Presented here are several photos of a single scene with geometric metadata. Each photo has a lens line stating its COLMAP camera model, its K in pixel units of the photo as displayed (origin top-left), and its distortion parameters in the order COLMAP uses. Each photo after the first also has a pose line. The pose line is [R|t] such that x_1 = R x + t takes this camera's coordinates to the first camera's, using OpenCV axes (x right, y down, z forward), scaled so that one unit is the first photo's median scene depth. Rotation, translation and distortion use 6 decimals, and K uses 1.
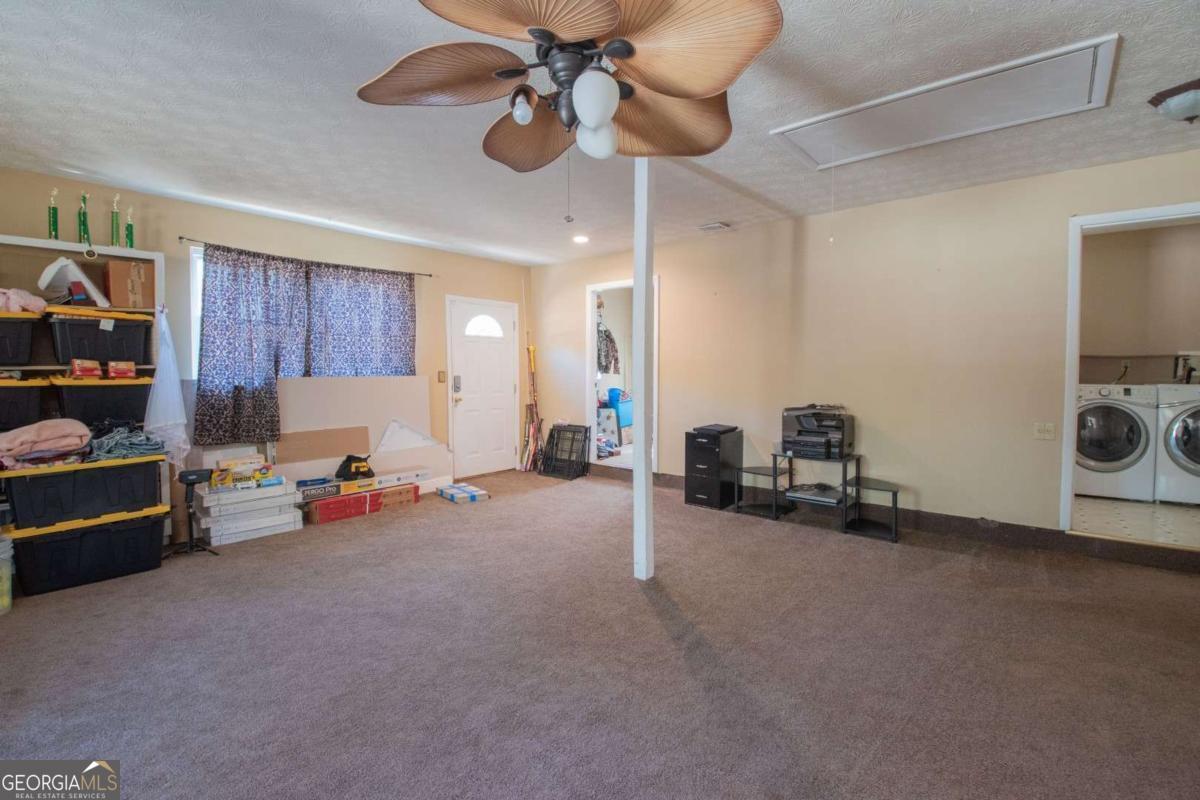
lens RADIAL K [[529.2, 0, 611.3], [0, 529.2, 394.3], [0, 0, 1]] dist [0.008247, -0.019438]
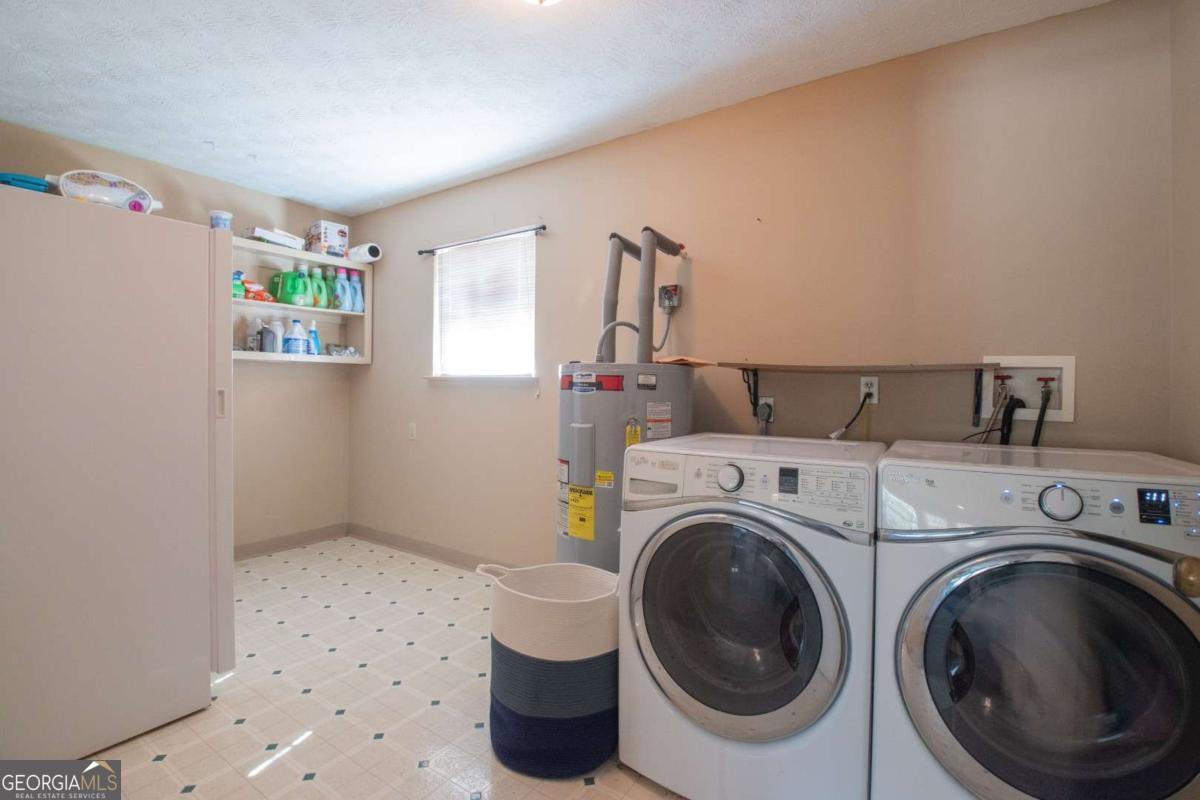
lens RADIAL K [[529.2, 0, 611.3], [0, 529.2, 394.3], [0, 0, 1]] dist [0.008247, -0.019438]
pose [[0.993784, 0.011817, 0.110699, 0.813949], [-0.008695, 0.999552, -0.028639, -0.042634], [-0.110988, 0.027498, 0.993441, 0.677440]]
